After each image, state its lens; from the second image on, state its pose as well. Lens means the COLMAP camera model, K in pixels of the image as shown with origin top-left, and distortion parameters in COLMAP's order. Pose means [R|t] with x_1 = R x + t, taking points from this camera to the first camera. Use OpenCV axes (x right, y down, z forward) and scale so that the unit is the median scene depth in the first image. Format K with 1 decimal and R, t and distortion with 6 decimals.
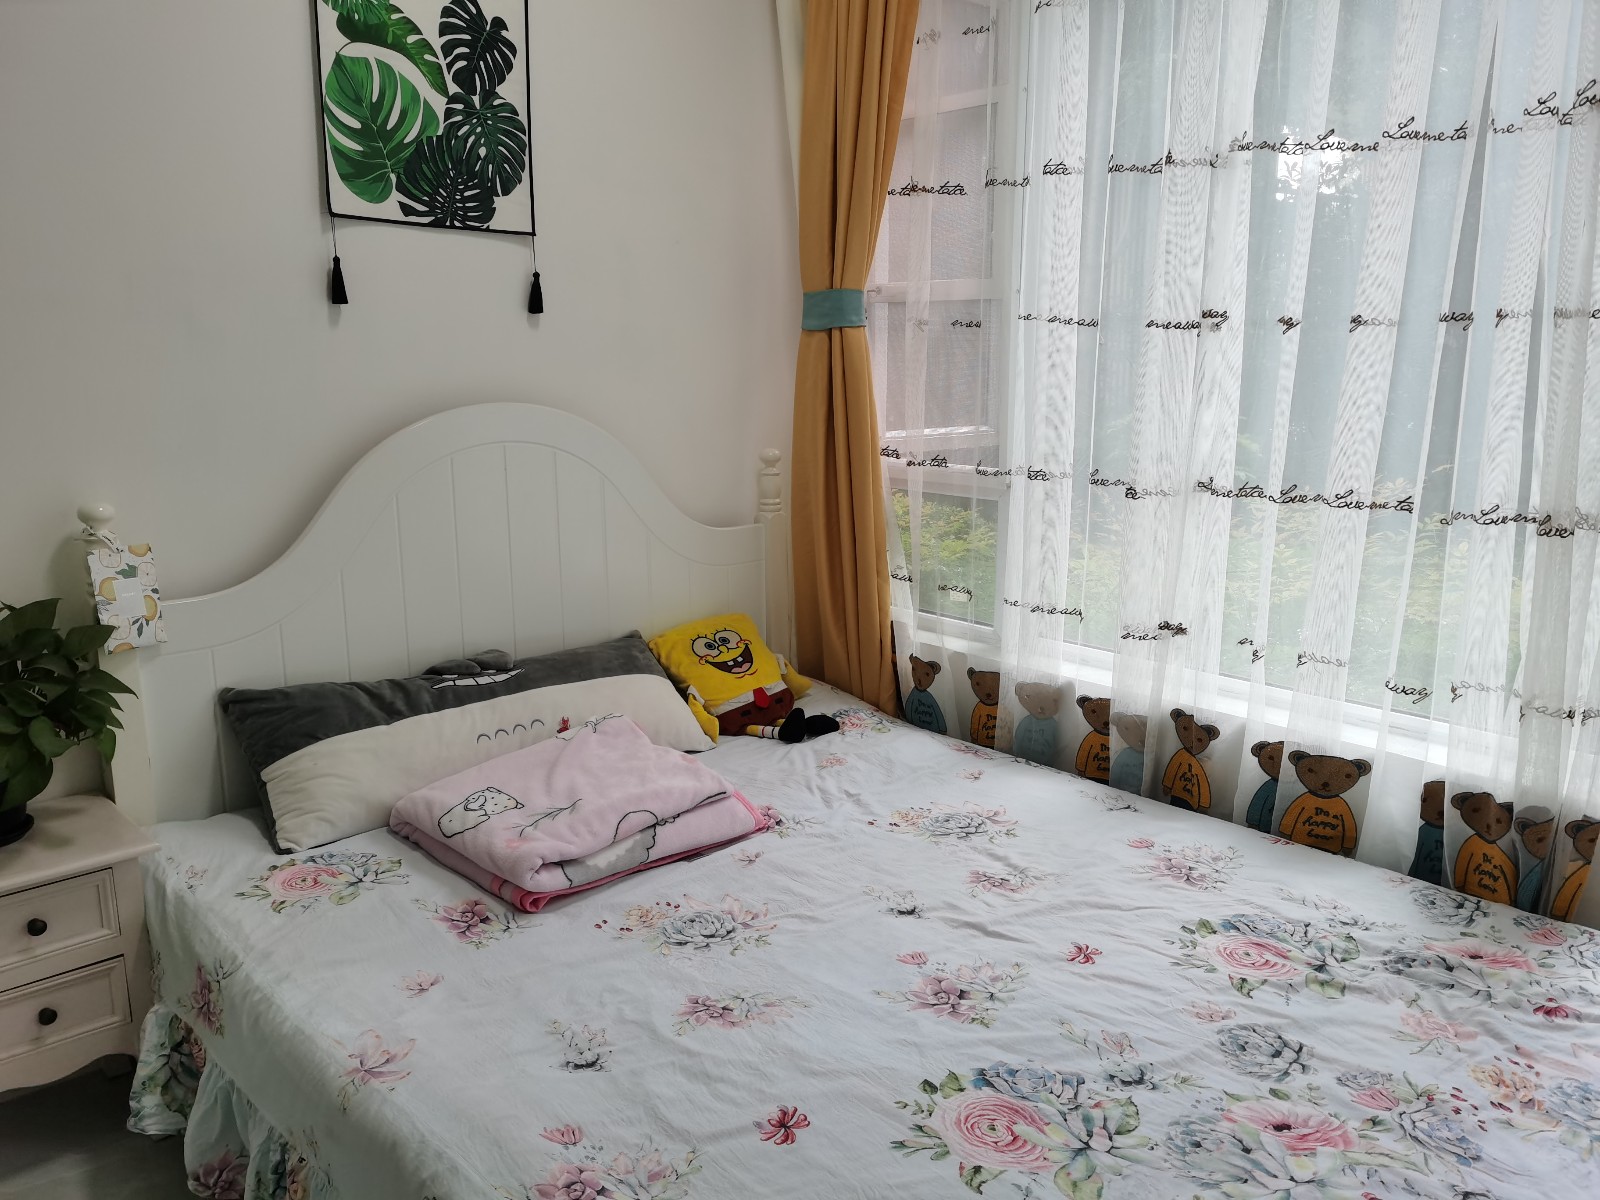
lens RADIAL K [[1230.7, 0, 798.5], [0, 1230.7, 584.6], [0, 0, 1]] dist [0.063000, -0.104504]
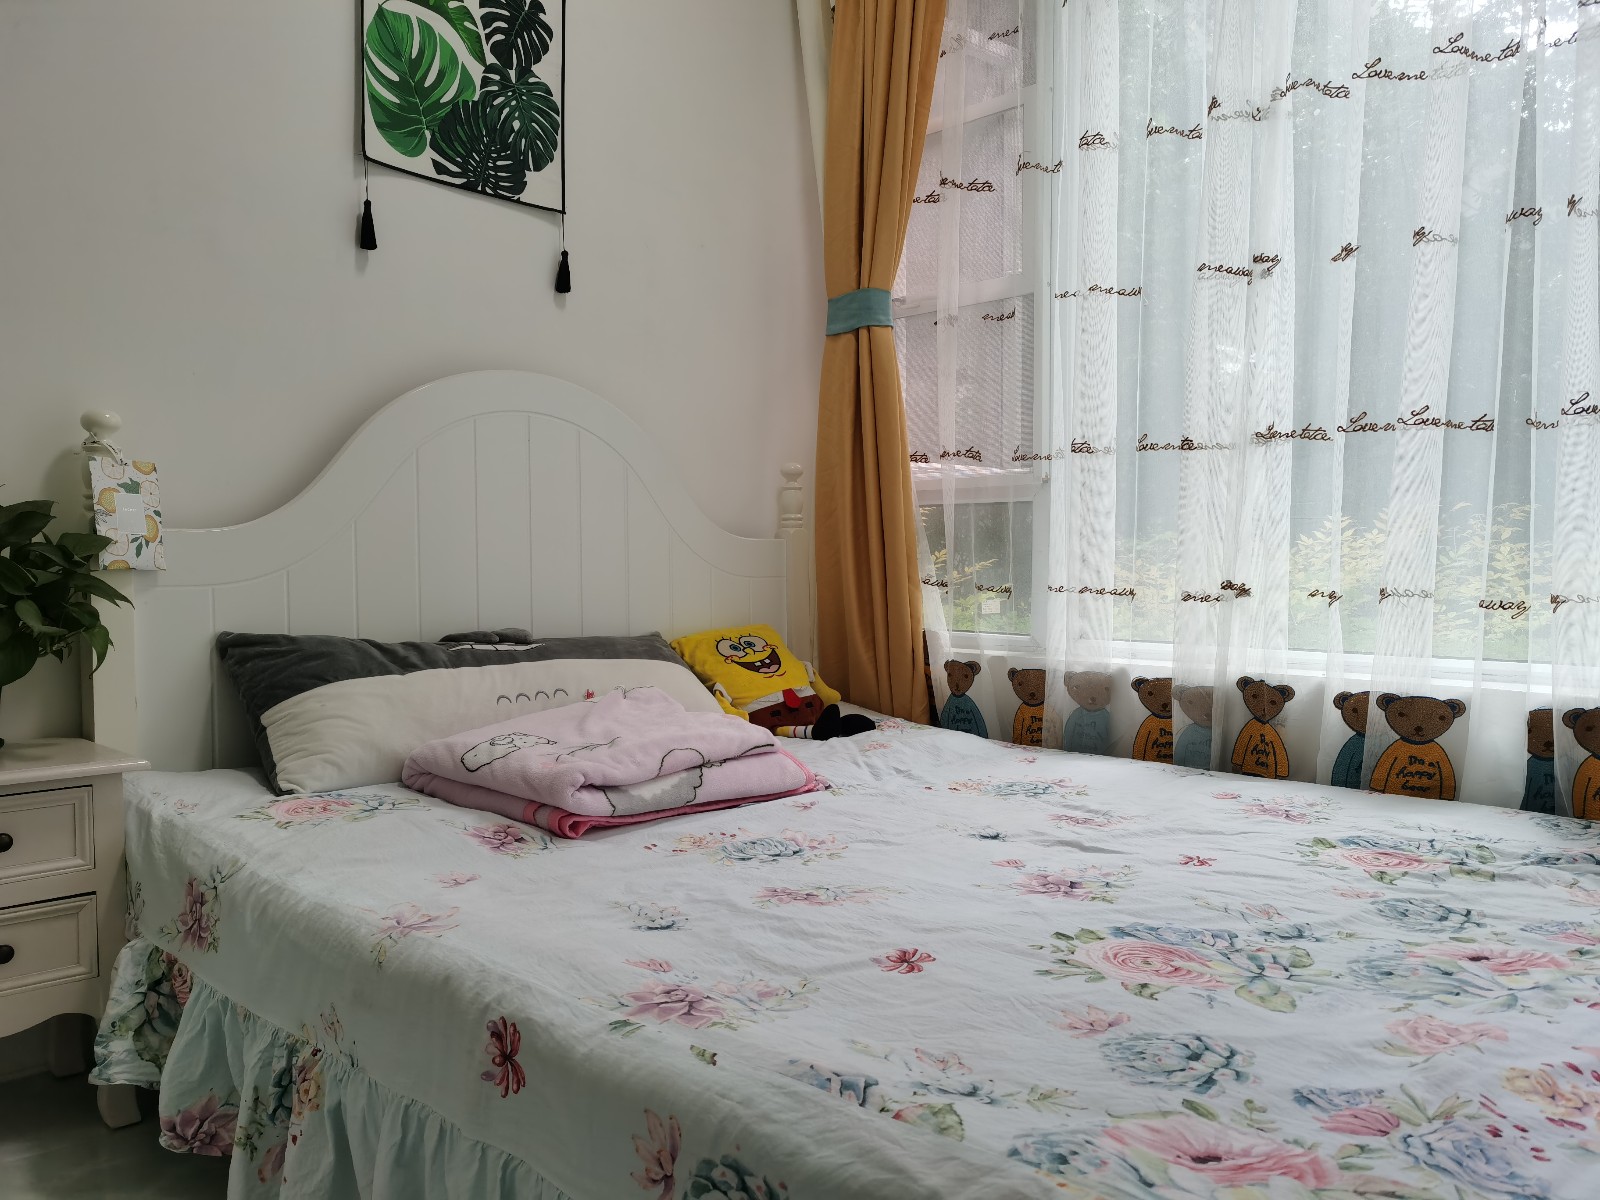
lens RADIAL K [[1233.2, 0, 800.0], [0, 1233.2, 600.0], [0, 0, 1]] dist [0.071523, -0.117618]
pose [[0.999226, -0.000113, 0.039342, -0.077565], [0.006370, 0.987267, -0.158947, 0.214428], [-0.038823, 0.159075, 0.986503, 0.080113]]
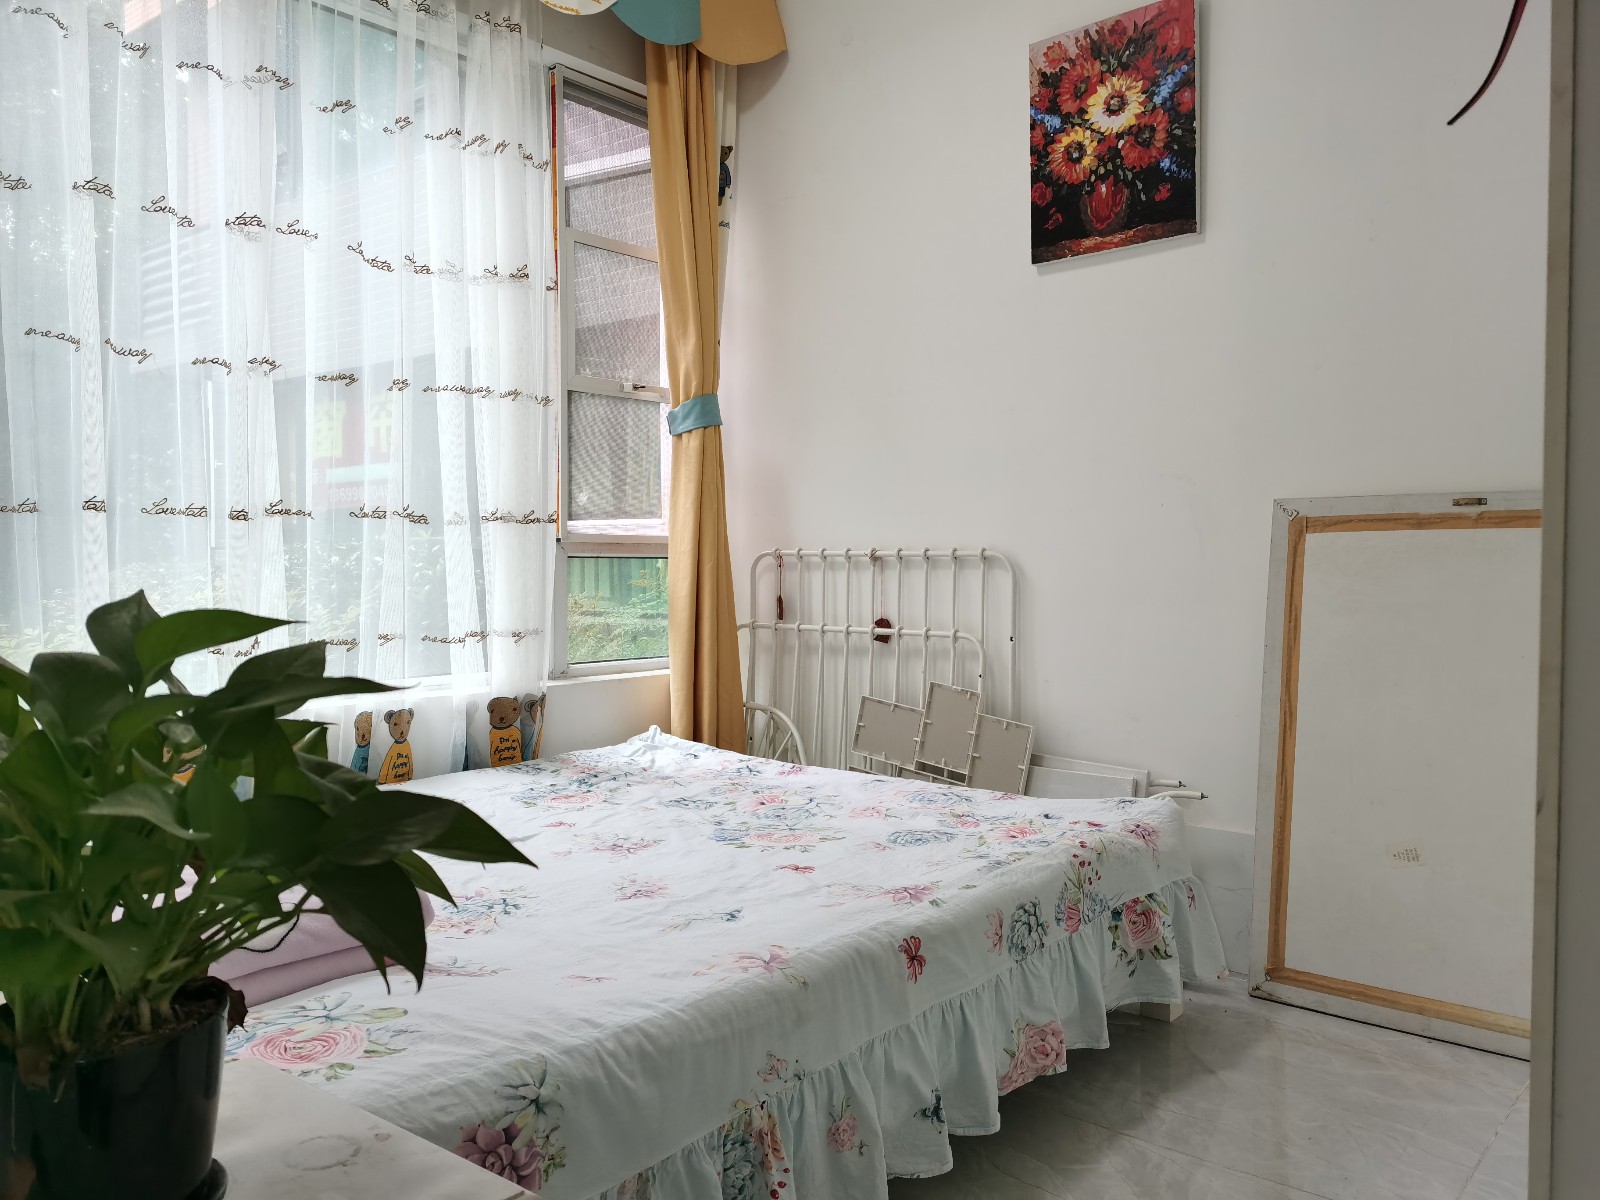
lens RADIAL K [[1230.7, 0, 798.5], [0, 1230.7, 584.6], [0, 0, 1]] dist [0.063000, -0.104504]
pose [[-0.119363, -0.021207, 0.992624, -0.952138], [0.191847, 0.980437, 0.044016, 0.028797], [-0.974139, 0.195686, -0.112960, 0.715214]]
